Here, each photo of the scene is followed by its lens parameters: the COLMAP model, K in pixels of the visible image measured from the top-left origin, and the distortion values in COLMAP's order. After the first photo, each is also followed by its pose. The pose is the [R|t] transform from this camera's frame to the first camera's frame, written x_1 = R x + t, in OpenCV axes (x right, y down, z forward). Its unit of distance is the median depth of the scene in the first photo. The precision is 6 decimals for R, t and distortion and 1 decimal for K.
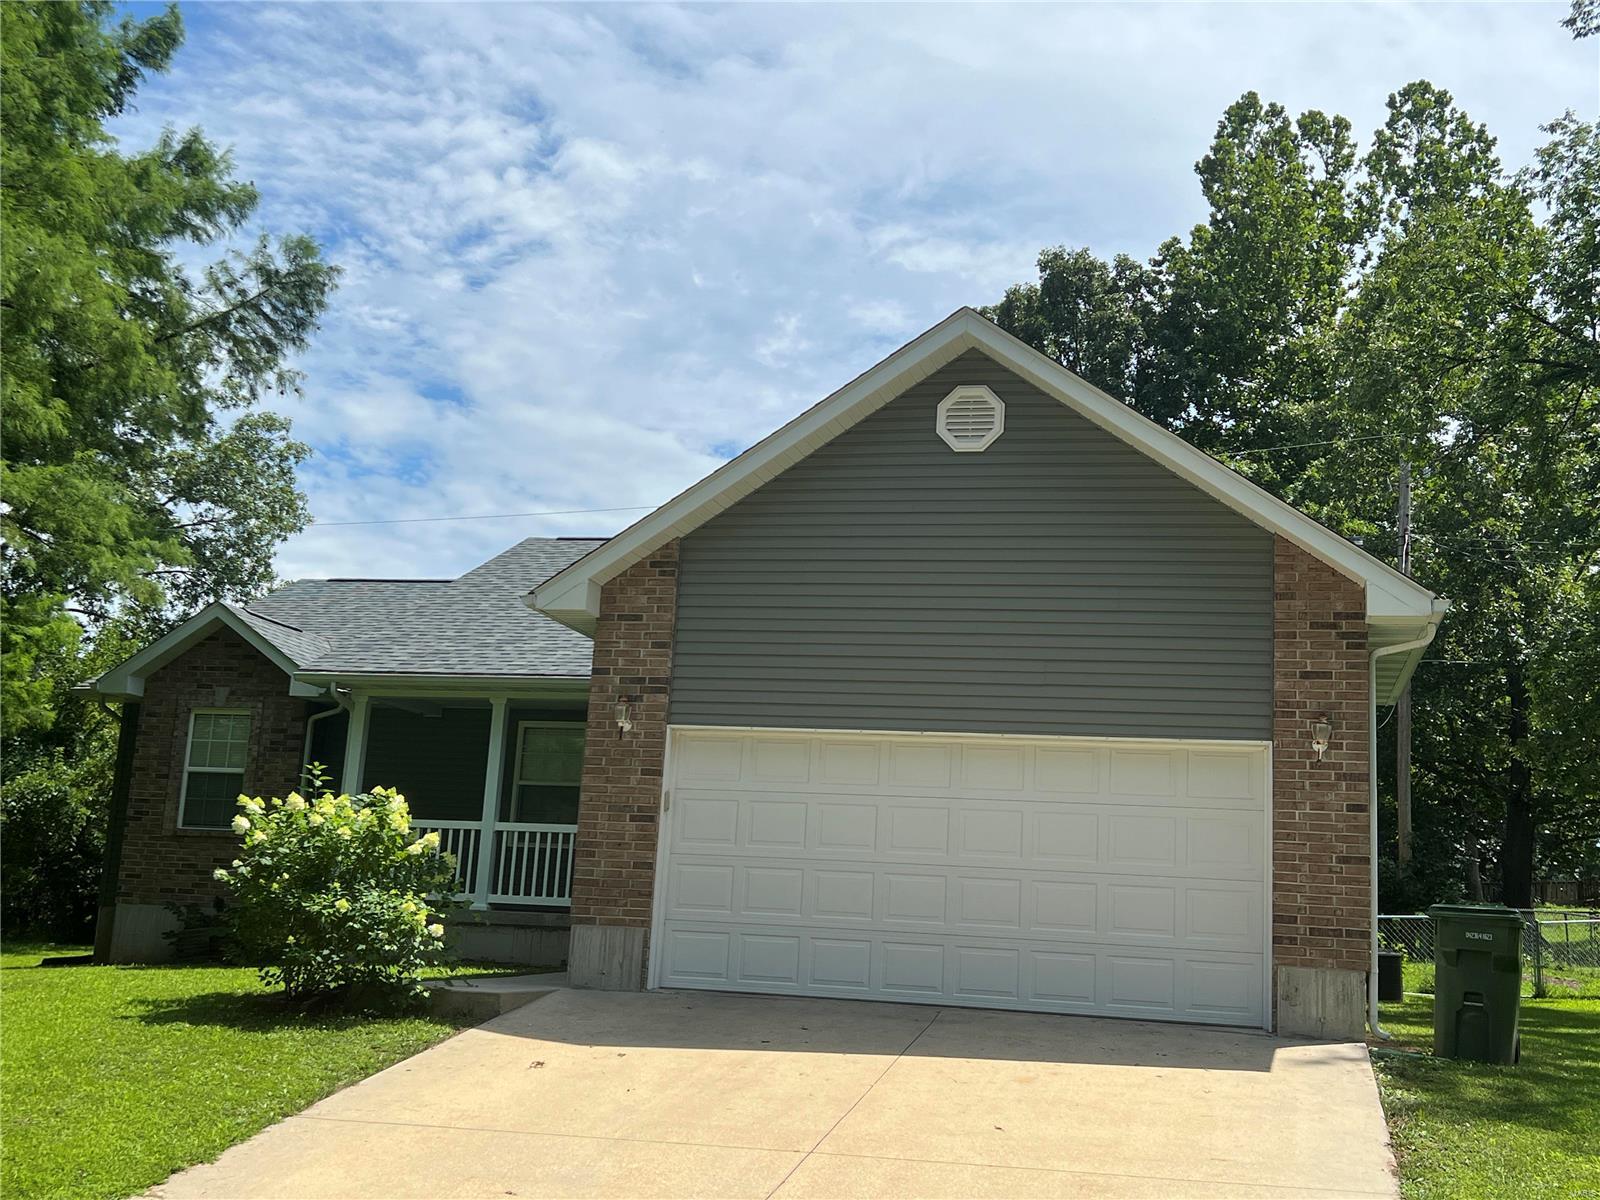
lens RADIAL K [[1806.0, 0, 810.2], [0, 1806.0, 595.1], [0, 0, 1]] dist [0.022715, 0.000000]
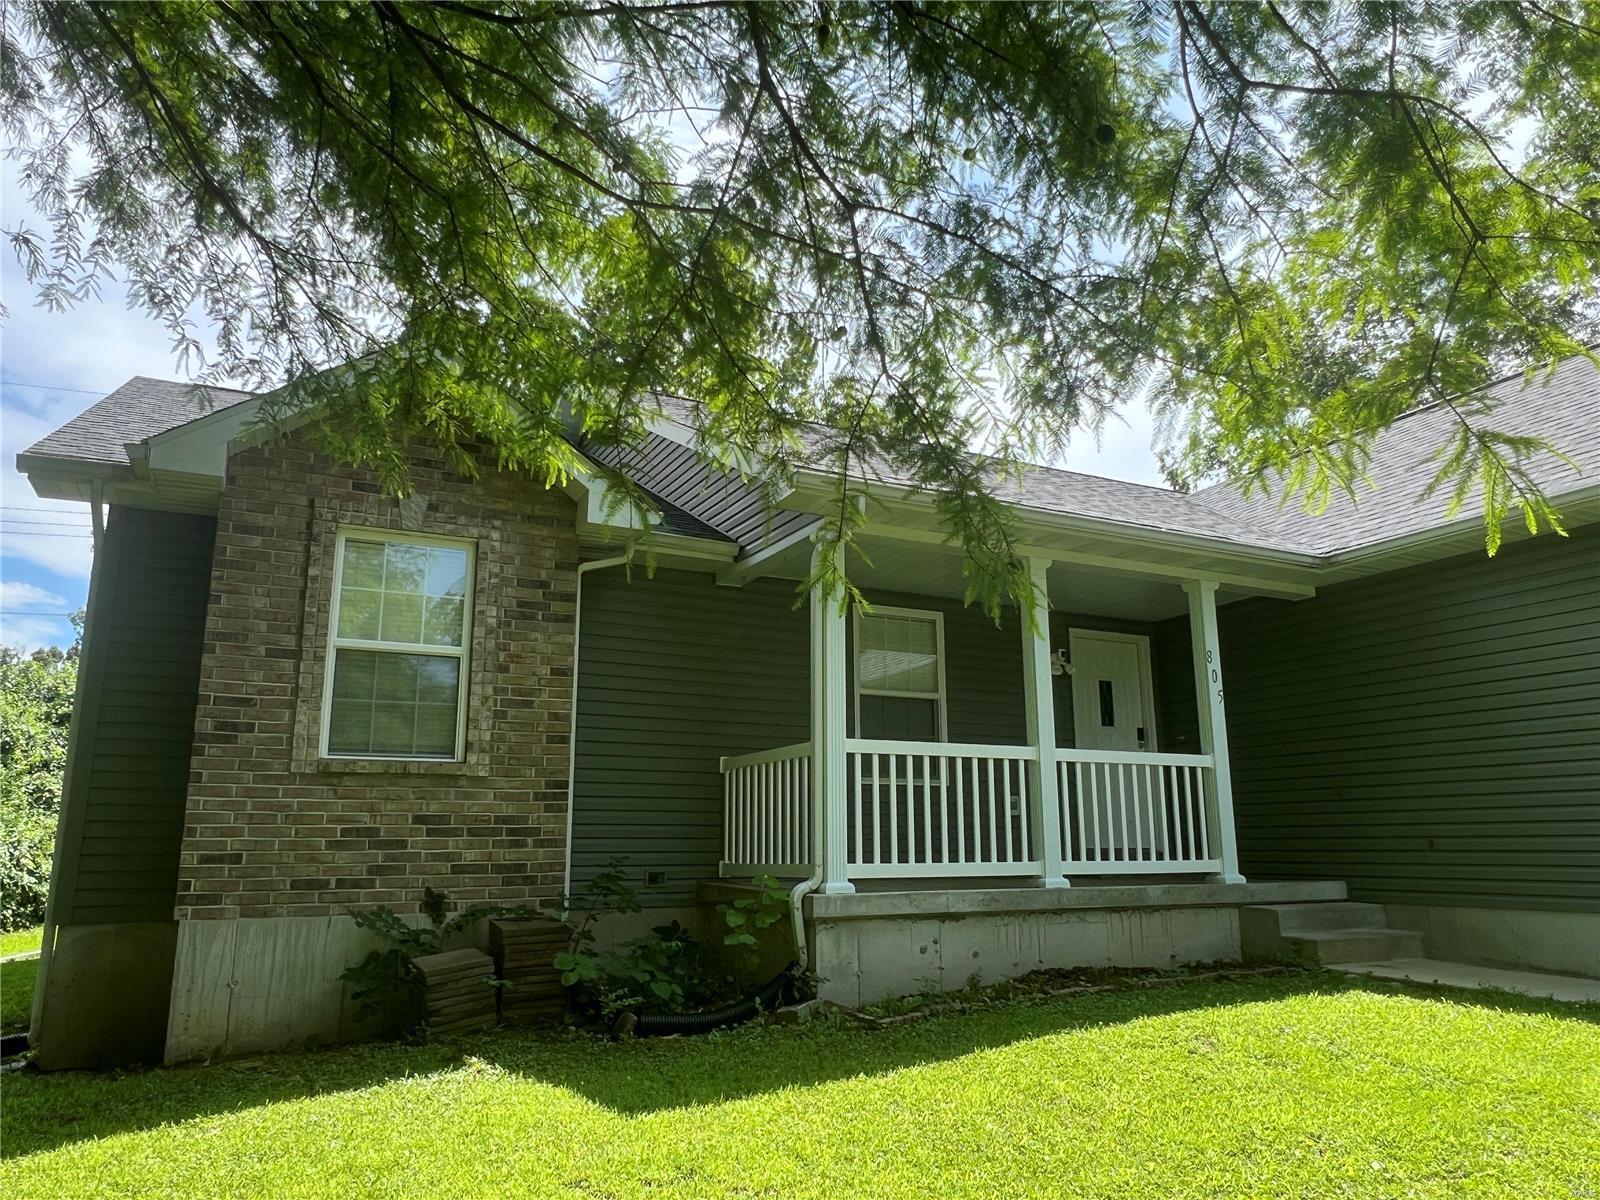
lens RADIAL K [[1157.6, 0, 791.4], [0, 1157.6, 594.0], [0, 0, 1]] dist [0.024541, 0.002974]
pose [[0.757013, 0.087662, 0.647492, -0.476813], [-0.082340, 0.995858, -0.038558, 0.087347], [-0.648191, -0.024126, 0.761096, 0.689220]]
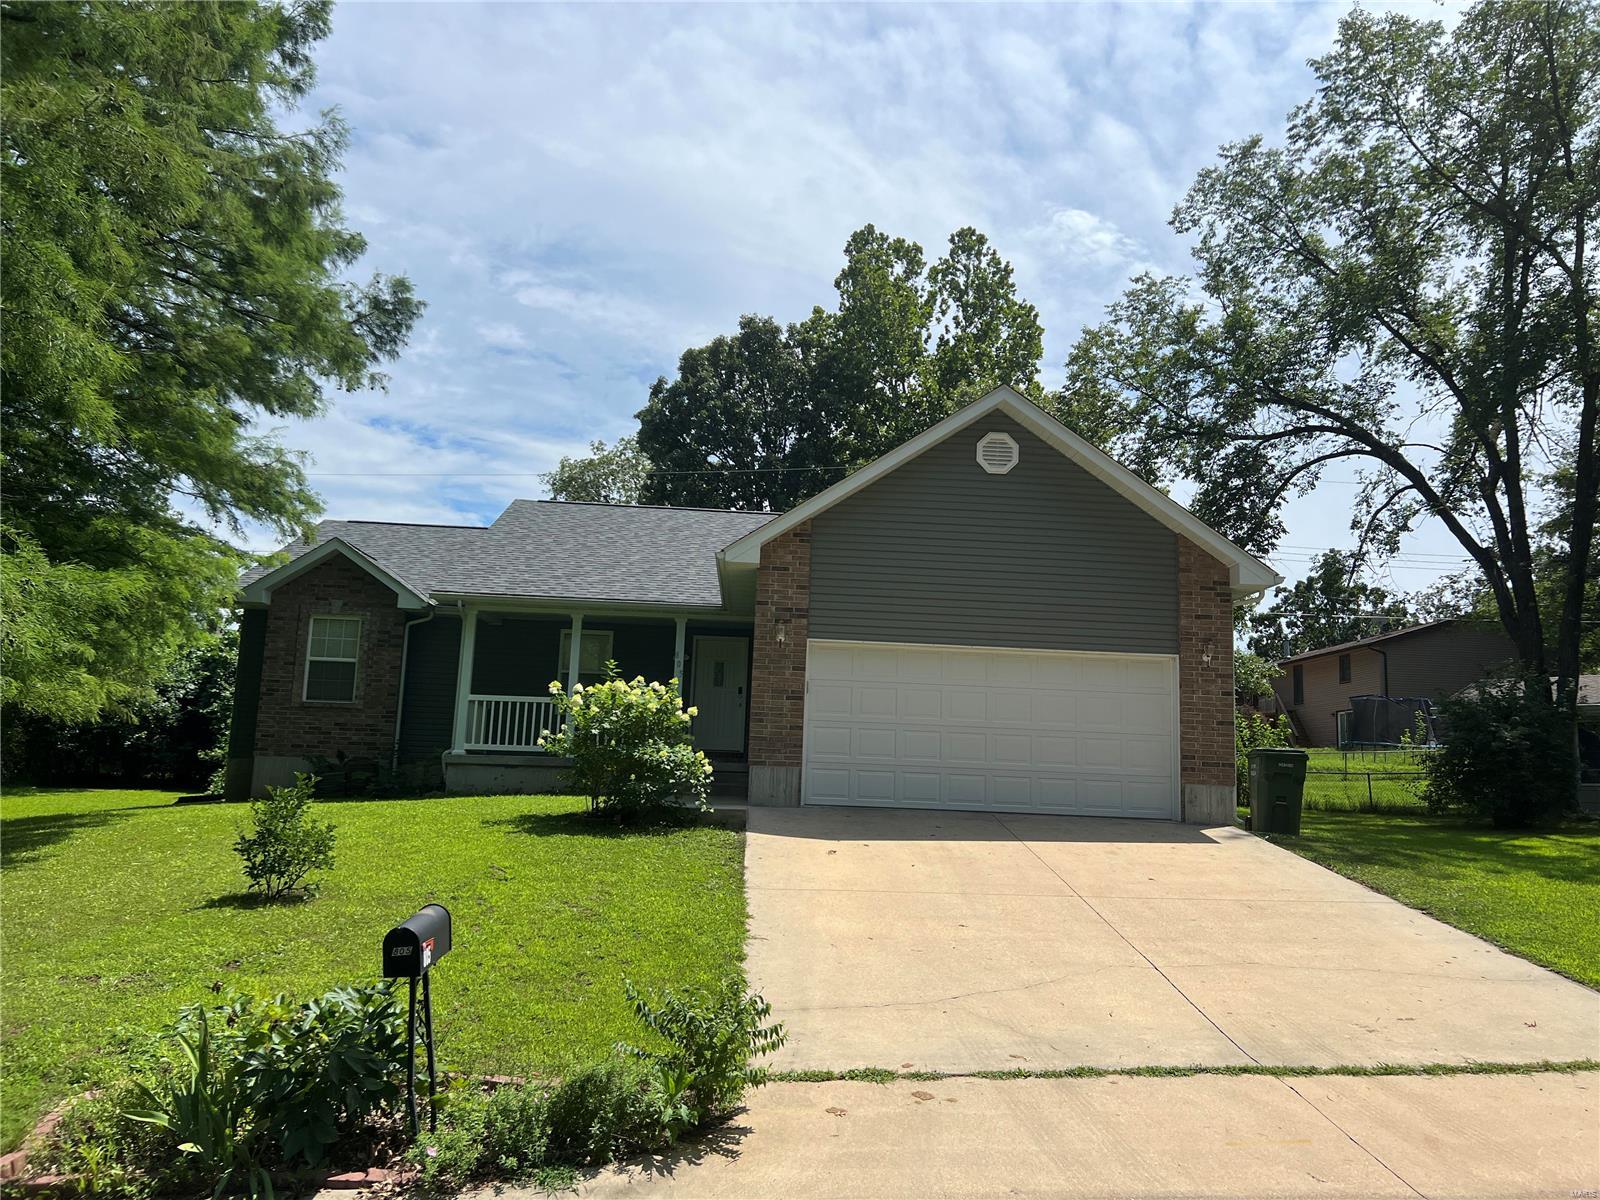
lens RADIAL K [[1236.0, 0, 800.9], [0, 1236.0, 599.3], [0, 0, 1]] dist [0.034749, -0.005188]
pose [[0.956614, 0.025338, 0.290255, -0.270476], [-0.039686, 0.998258, 0.043653, -0.005601], [-0.288644, -0.053278, 0.955953, -0.012887]]
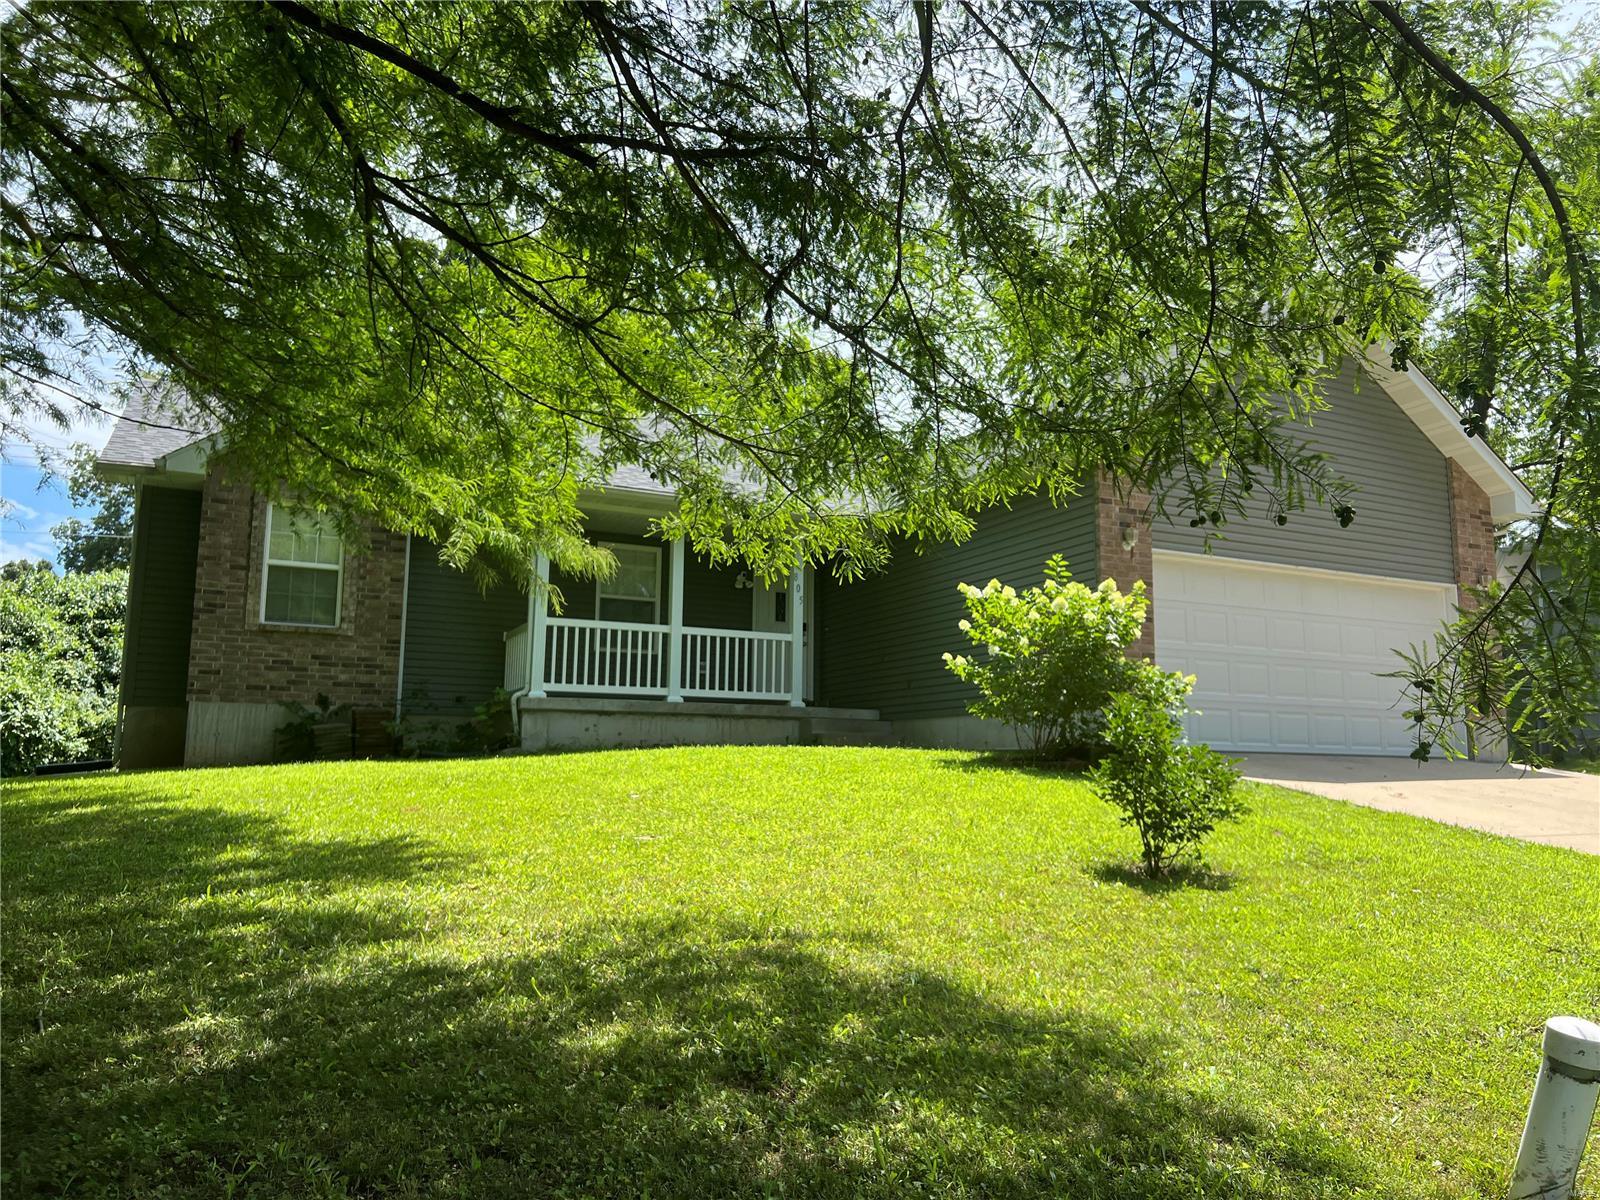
lens RADIAL K [[1236.0, 0, 807.9], [0, 1236.0, 601.6], [0, 0, 1]] dist [0.034749, -0.005188]
pose [[0.755027, 0.049748, 0.653803, -0.575596], [-0.093760, 0.995062, 0.032562, 0.071299], [-0.648955, -0.085885, 0.755963, 0.331042]]
